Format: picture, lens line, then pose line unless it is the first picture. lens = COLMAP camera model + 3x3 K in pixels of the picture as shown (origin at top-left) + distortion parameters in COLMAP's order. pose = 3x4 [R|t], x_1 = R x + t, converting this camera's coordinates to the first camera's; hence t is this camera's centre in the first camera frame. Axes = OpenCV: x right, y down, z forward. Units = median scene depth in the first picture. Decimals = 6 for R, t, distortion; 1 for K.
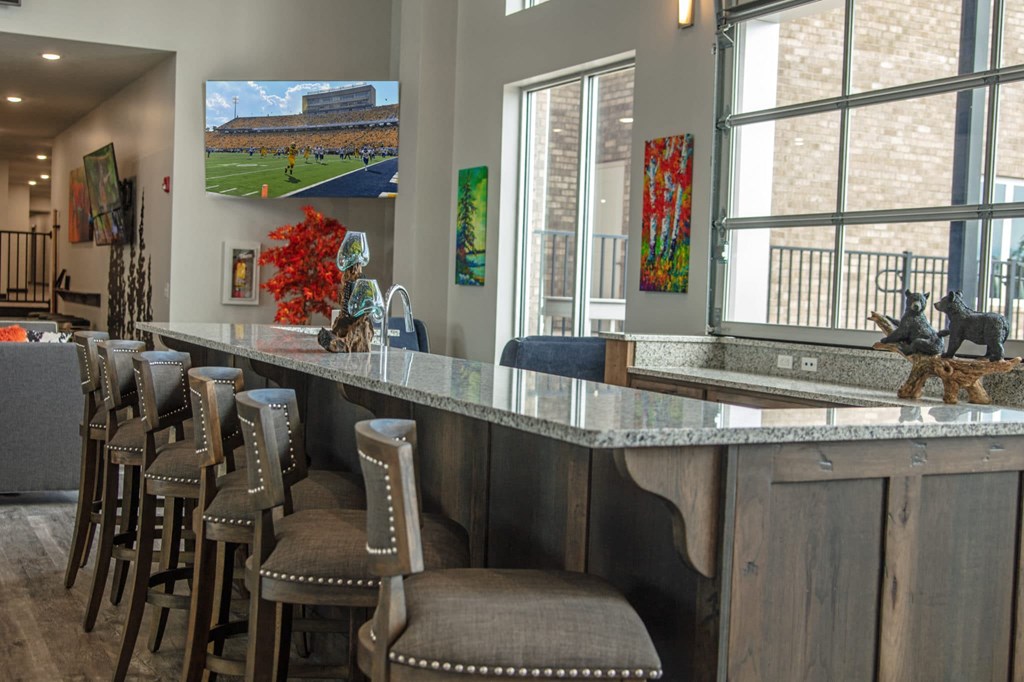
lens RADIAL K [[1244.7, 0, 512.0], [0, 1244.7, 341.0], [0, 0, 1]] dist [-0.043362, 0.060360]
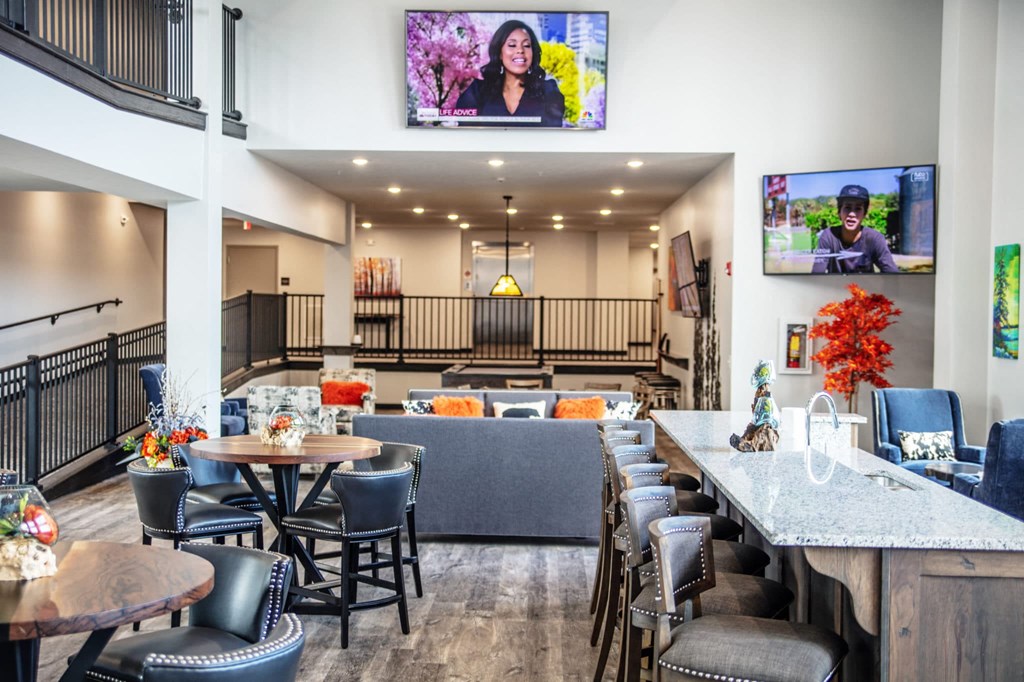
lens RADIAL K [[1291.8, 0, 512.0], [0, 1291.8, 341.0], [0, 0, 1]] dist [0.013011, 0.068364]
pose [[0.875928, -0.012531, -0.482279, 0.128231], [-0.001093, 0.999609, -0.027957, -0.029079], [0.482440, 0.025016, 0.875572, -0.141986]]
